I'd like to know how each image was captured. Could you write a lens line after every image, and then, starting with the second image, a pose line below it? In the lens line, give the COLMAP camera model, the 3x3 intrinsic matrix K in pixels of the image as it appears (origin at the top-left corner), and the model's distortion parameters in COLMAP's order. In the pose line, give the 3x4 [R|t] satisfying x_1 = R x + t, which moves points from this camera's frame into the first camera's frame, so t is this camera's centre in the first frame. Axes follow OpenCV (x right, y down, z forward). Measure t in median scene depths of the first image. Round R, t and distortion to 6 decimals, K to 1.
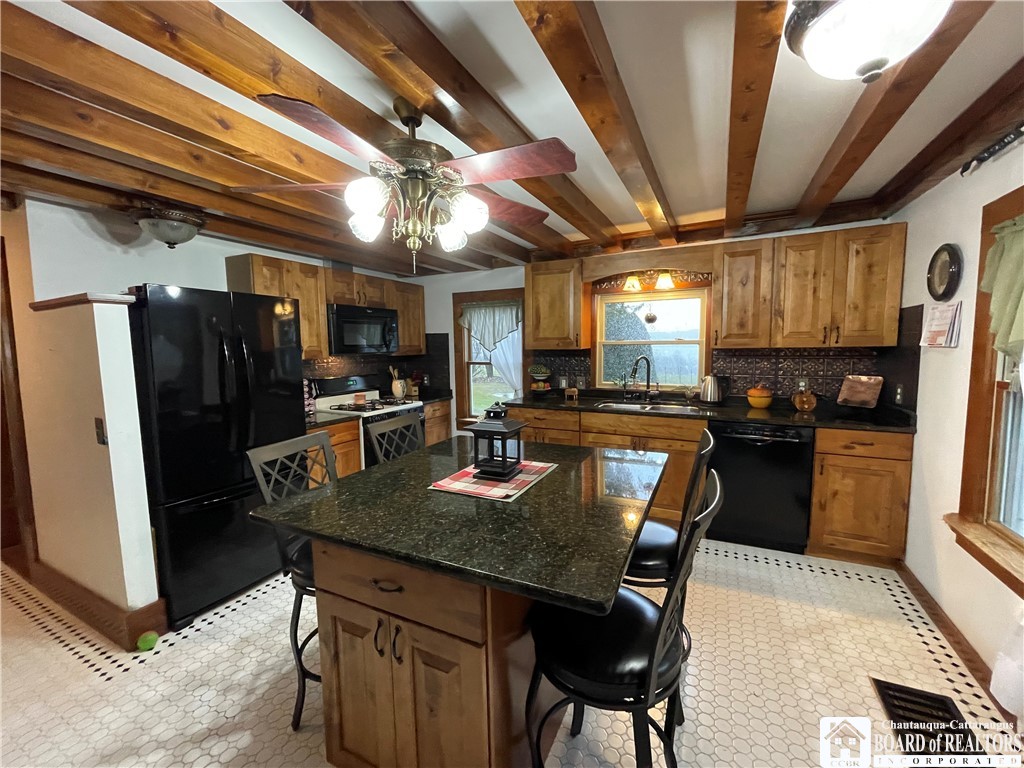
lens RADIAL K [[413.7, 0, 509.9], [0, 413.7, 384.4], [0, 0, 1]] dist [-0.001751, -0.000515]
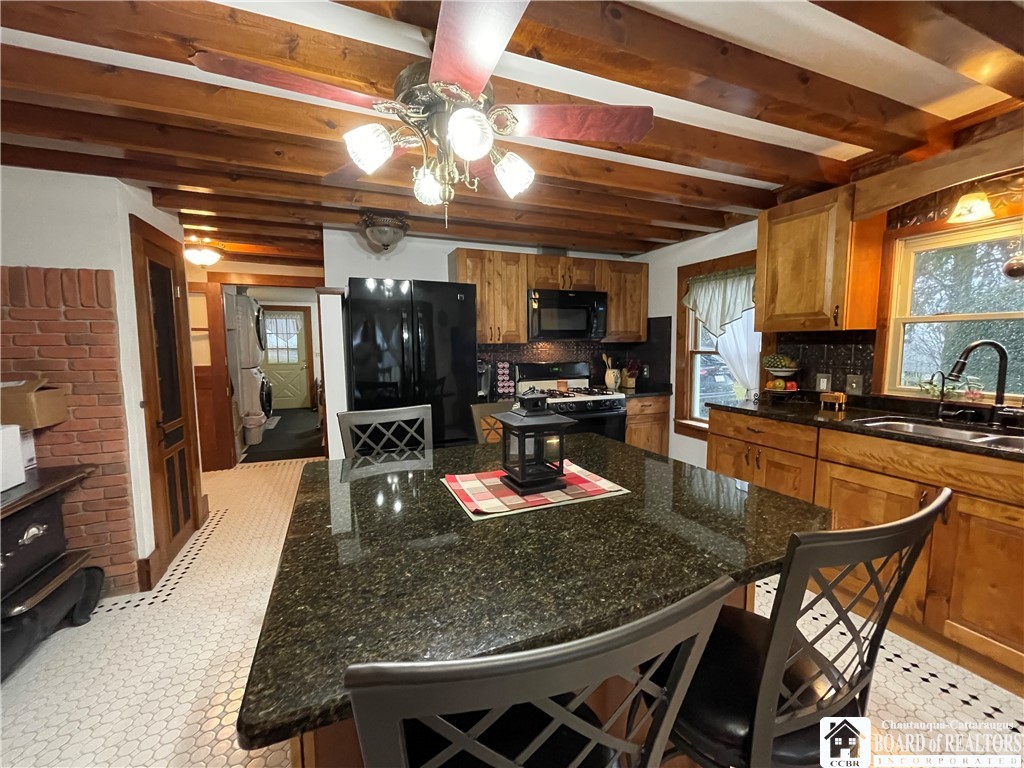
lens RADIAL K [[413.7, 0, 511.6], [0, 413.7, 383.2], [0, 0, 1]] dist [-0.001751, -0.000515]
pose [[0.759947, 0.066934, -0.646529, 0.193523], [-0.062068, 0.997611, 0.030326, 0.007634], [0.647014, 0.017083, 0.762287, 0.189704]]
